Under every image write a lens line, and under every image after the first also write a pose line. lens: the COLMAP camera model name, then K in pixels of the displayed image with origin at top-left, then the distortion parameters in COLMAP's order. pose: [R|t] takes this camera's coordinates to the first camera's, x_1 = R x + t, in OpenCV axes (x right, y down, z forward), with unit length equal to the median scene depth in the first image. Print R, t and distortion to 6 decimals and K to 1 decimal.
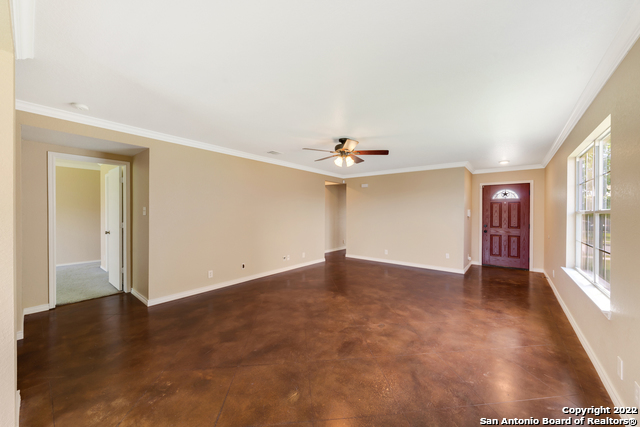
lens RADIAL K [[237.3, 0, 320.0], [0, 237.3, 213.5], [0, 0, 1]] dist [-0.000206, 0.000004]
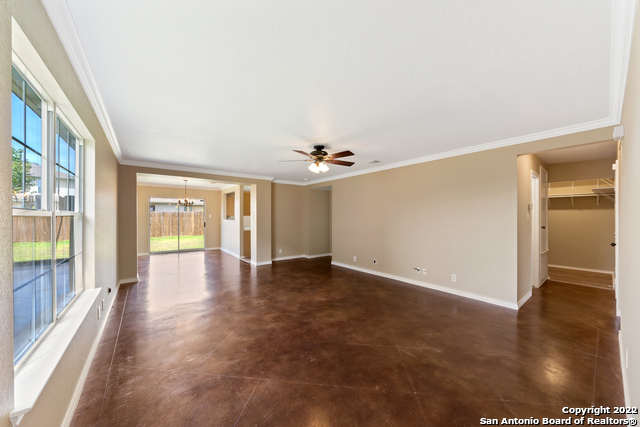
lens RADIAL K [[224.1, 0, 320.0], [0, 224.1, 213.5], [0, 0, 1]] dist [-0.000309, -0.000016]
pose [[-0.226647, -0.021712, -0.973735, 1.173443], [-0.003846, 0.999764, -0.021398, 0.004946], [0.973969, -0.001105, -0.226677, 1.358118]]
